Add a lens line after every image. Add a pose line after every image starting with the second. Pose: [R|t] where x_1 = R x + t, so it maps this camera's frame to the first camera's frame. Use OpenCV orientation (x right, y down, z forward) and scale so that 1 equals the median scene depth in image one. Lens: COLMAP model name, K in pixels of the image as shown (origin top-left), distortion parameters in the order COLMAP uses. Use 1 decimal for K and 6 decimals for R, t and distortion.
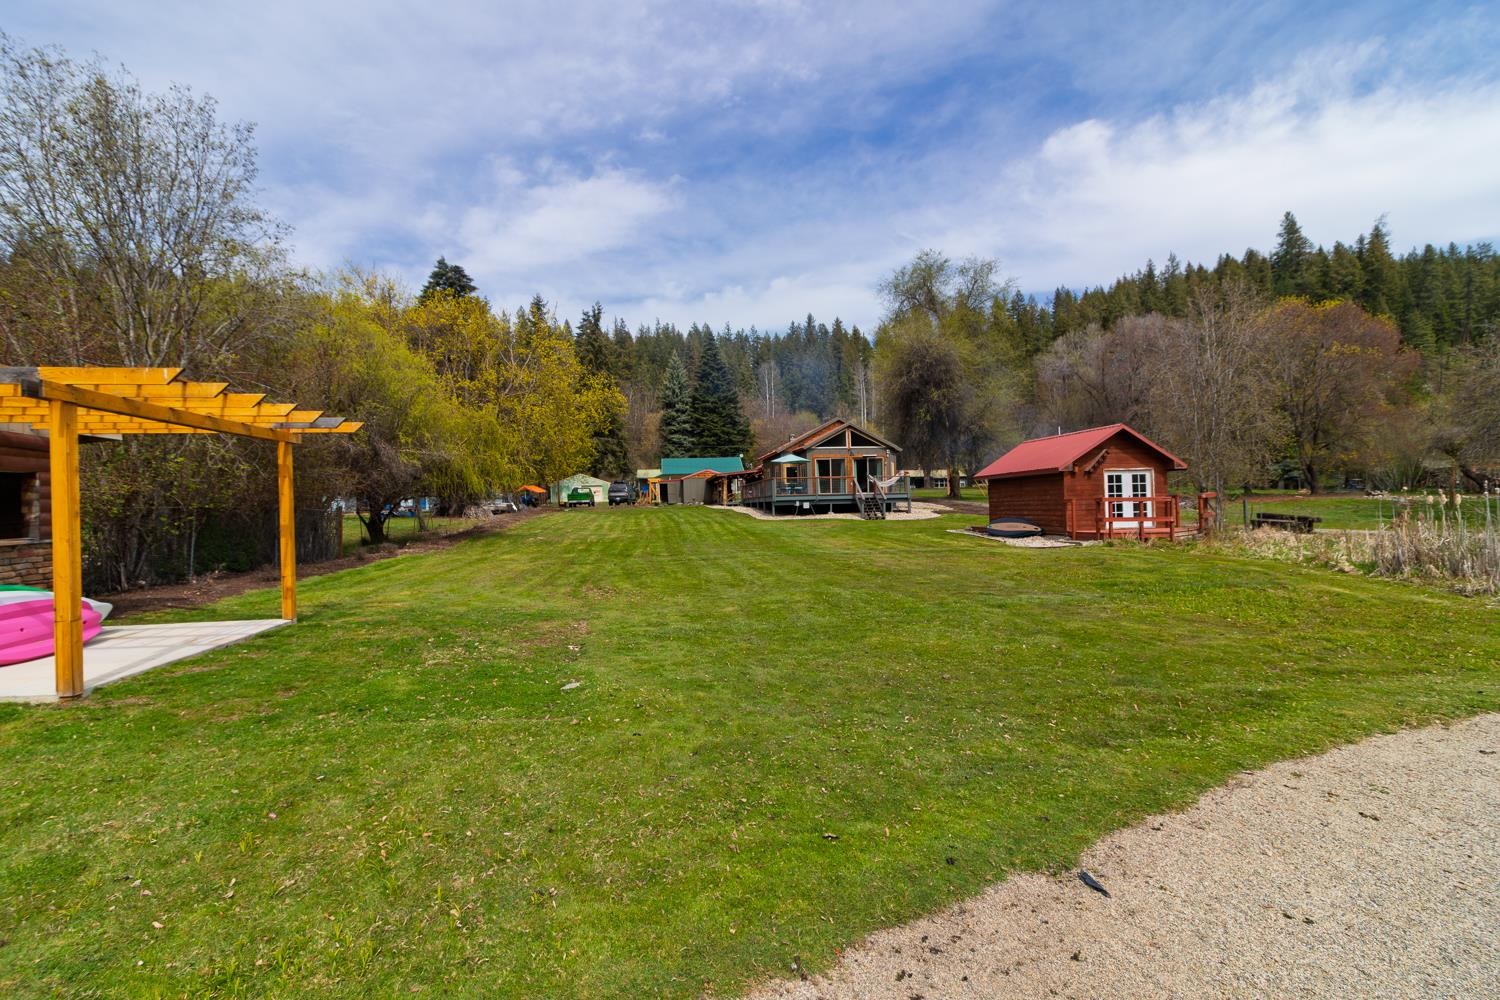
lens RADIAL K [[690.5, 0, 744.6], [0, 690.5, 497.0], [0, 0, 1]] dist [0.010637, 0.000061]
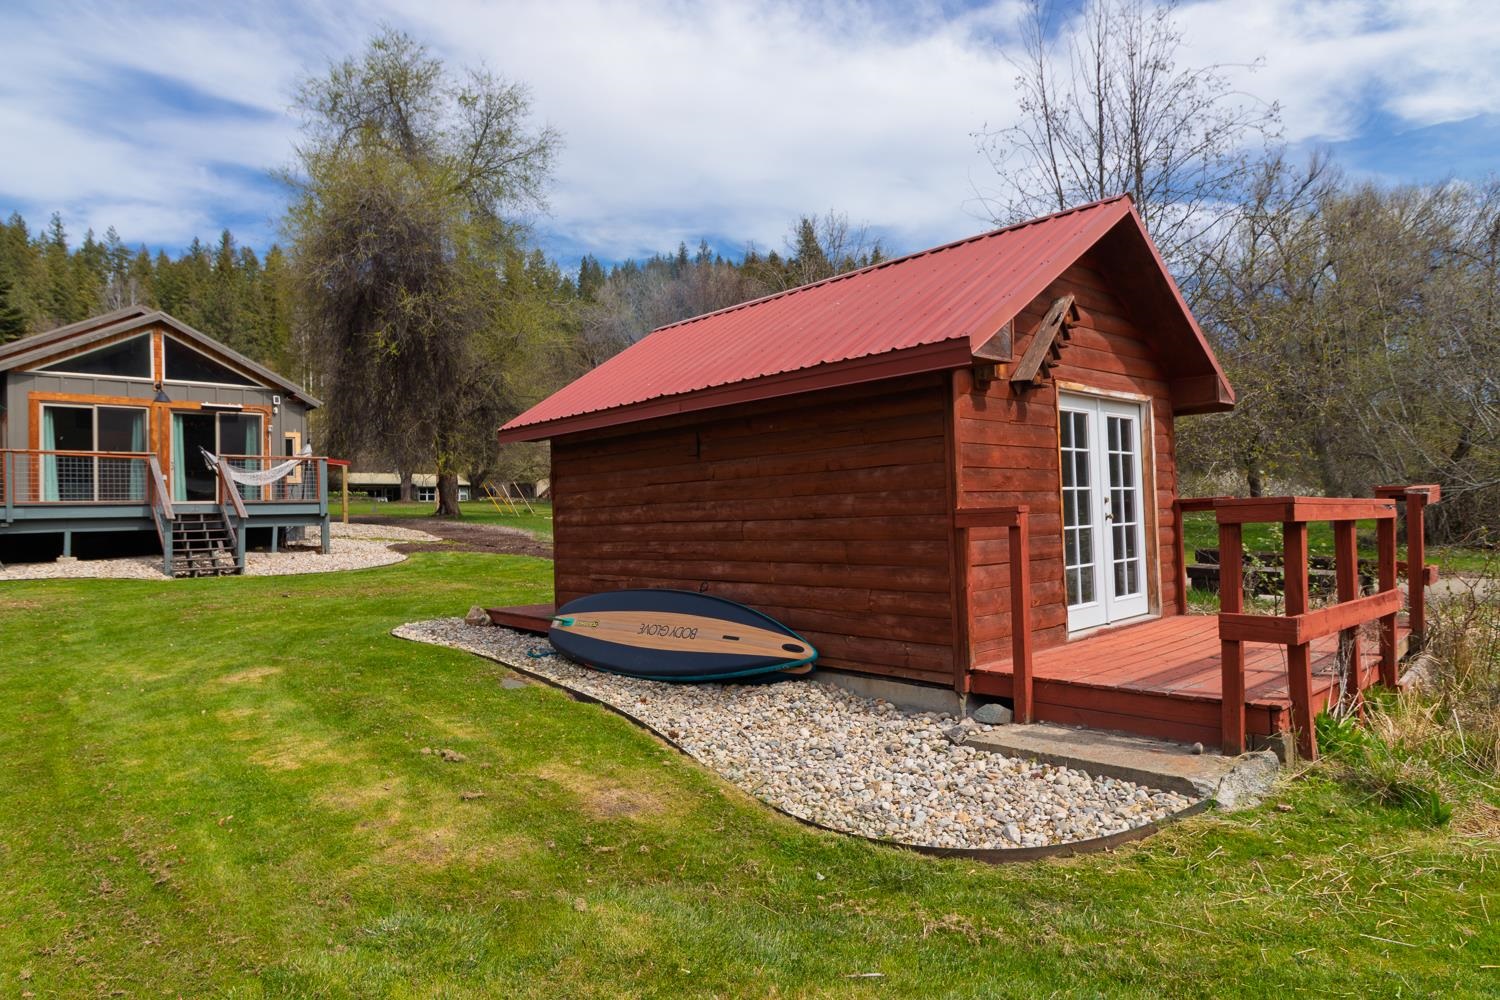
lens RADIAL K [[875.1, 0, 741.5], [0, 875.1, 491.5], [0, 0, 1]] dist [0.004788, -0.000095]
pose [[0.818482, 0.017181, 0.574275, 0.259864], [0.000068, 0.999550, -0.030001, 0.005412], [-0.574532, 0.024594, 0.818112, 0.812521]]
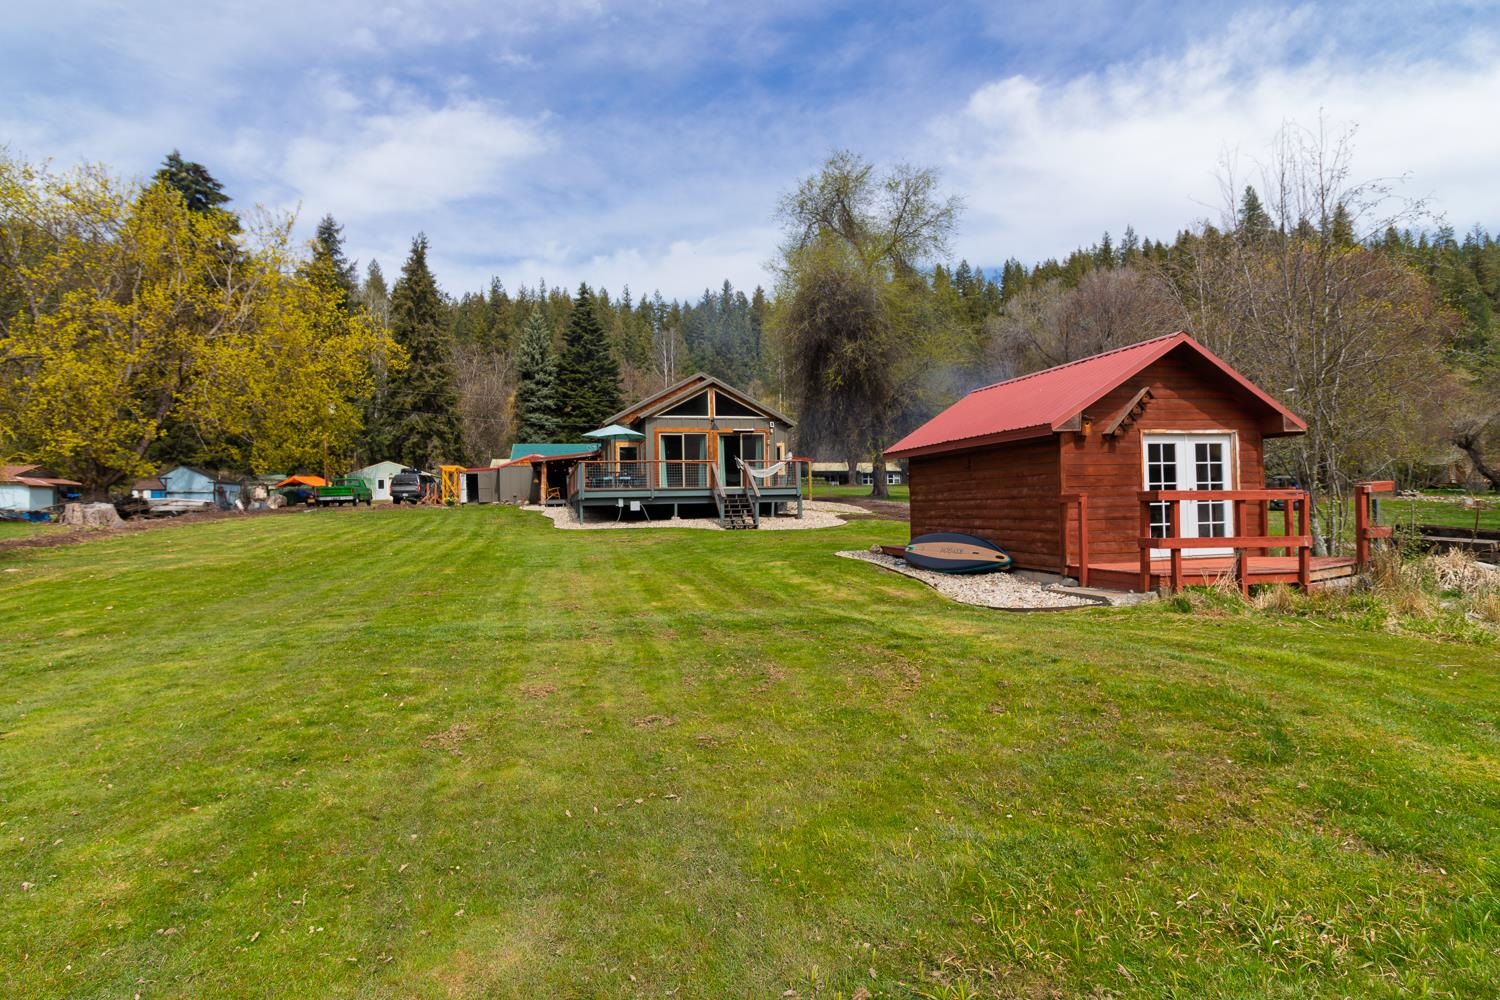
lens RADIAL K [[782.6, 0, 742.9], [0, 782.6, 496.4], [0, 0, 1]] dist [0.004333, 0.000390]
pose [[0.994686, 0.006036, 0.102781, 0.197522], [-0.006035, 0.999982, -0.000329, 0.005529], [-0.102781, -0.000293, 0.994704, 0.500748]]
